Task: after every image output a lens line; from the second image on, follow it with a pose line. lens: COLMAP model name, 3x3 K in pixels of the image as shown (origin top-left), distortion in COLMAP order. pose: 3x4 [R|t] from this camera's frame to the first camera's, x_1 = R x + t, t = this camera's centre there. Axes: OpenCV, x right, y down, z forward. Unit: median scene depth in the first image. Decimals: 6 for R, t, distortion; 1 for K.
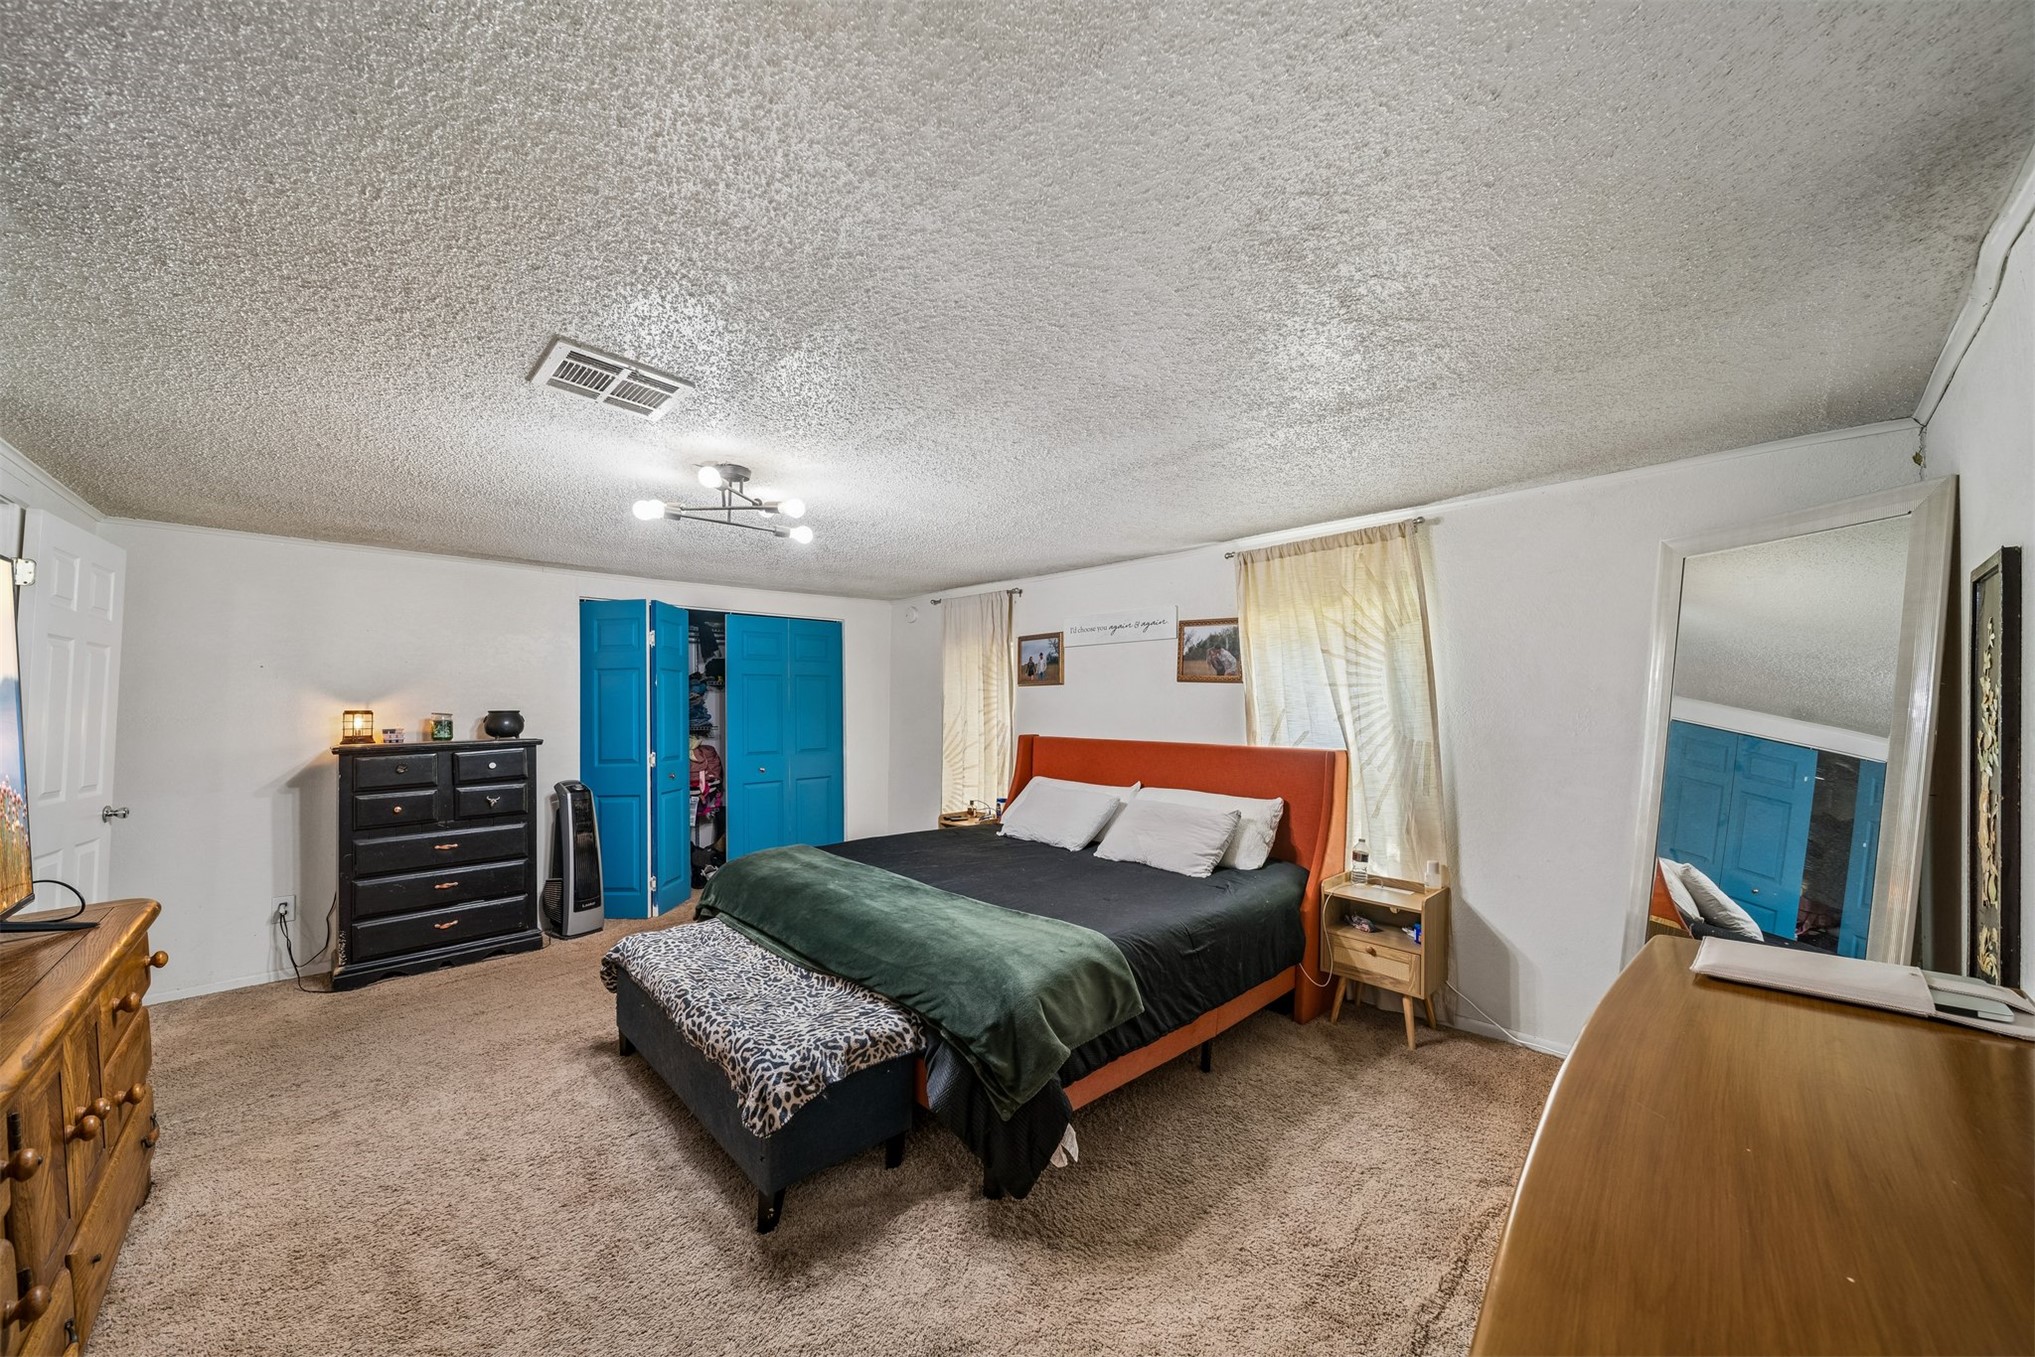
lens RADIAL K [[727.8, 0, 1031.8], [0, 727.8, 709.0], [0, 0, 1]] dist [0.001264, -0.000156]
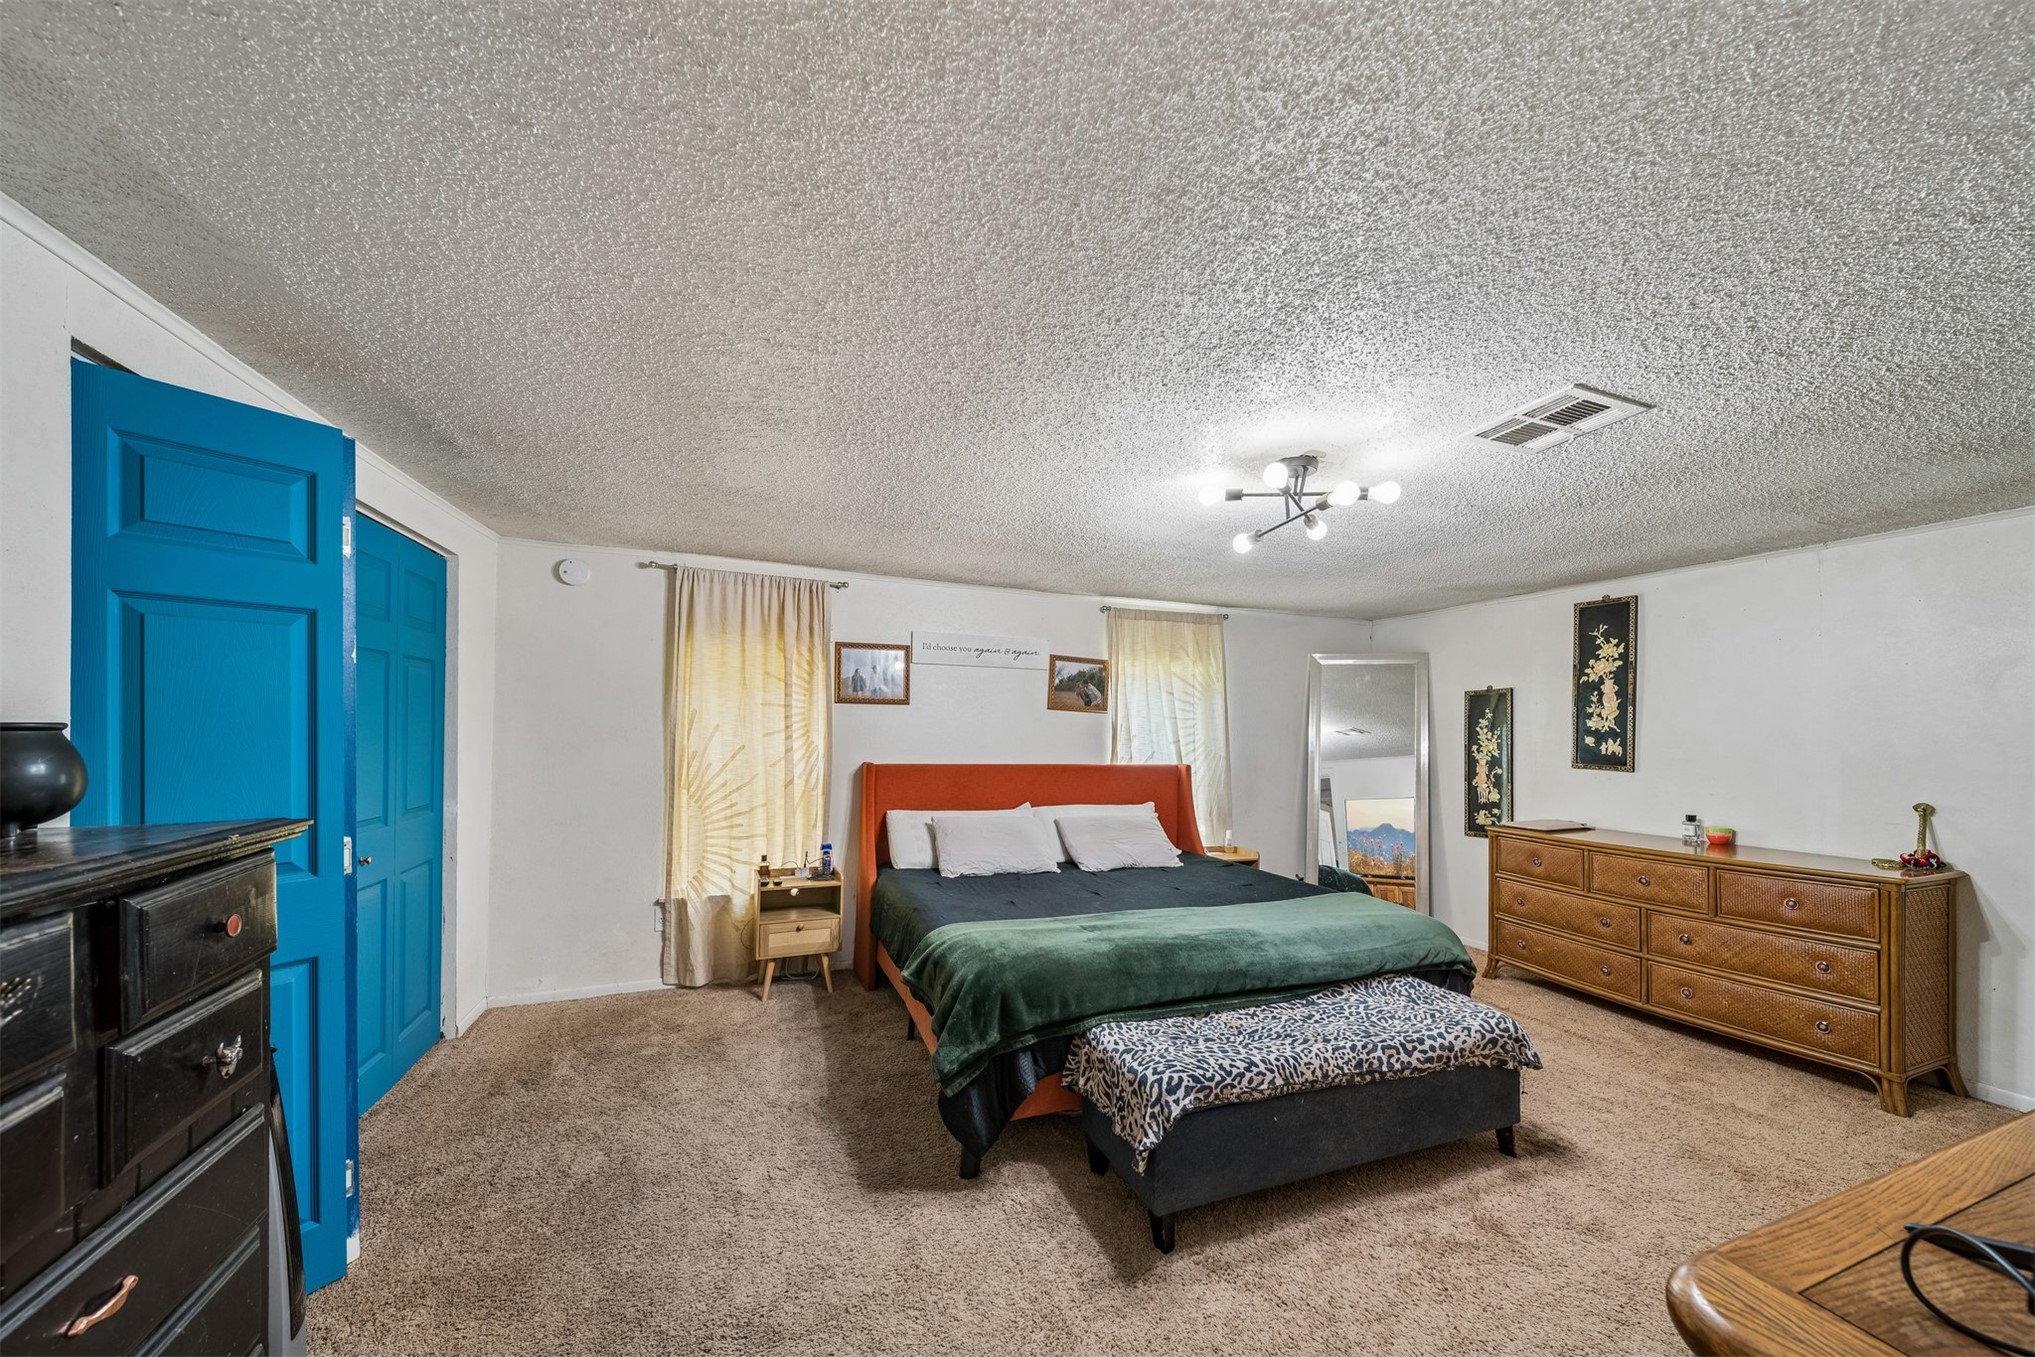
lens RADIAL K [[743.3, 0, 1019.9], [0, 743.3, 741.7], [0, 0, 1]] dist [-0.000721, -0.000090]
pose [[0.379062, -0.005021, 0.925358, -0.913222], [-0.008757, 0.999921, 0.009013, 0.002504], [-0.925330, -0.011520, 0.378988, 0.642277]]
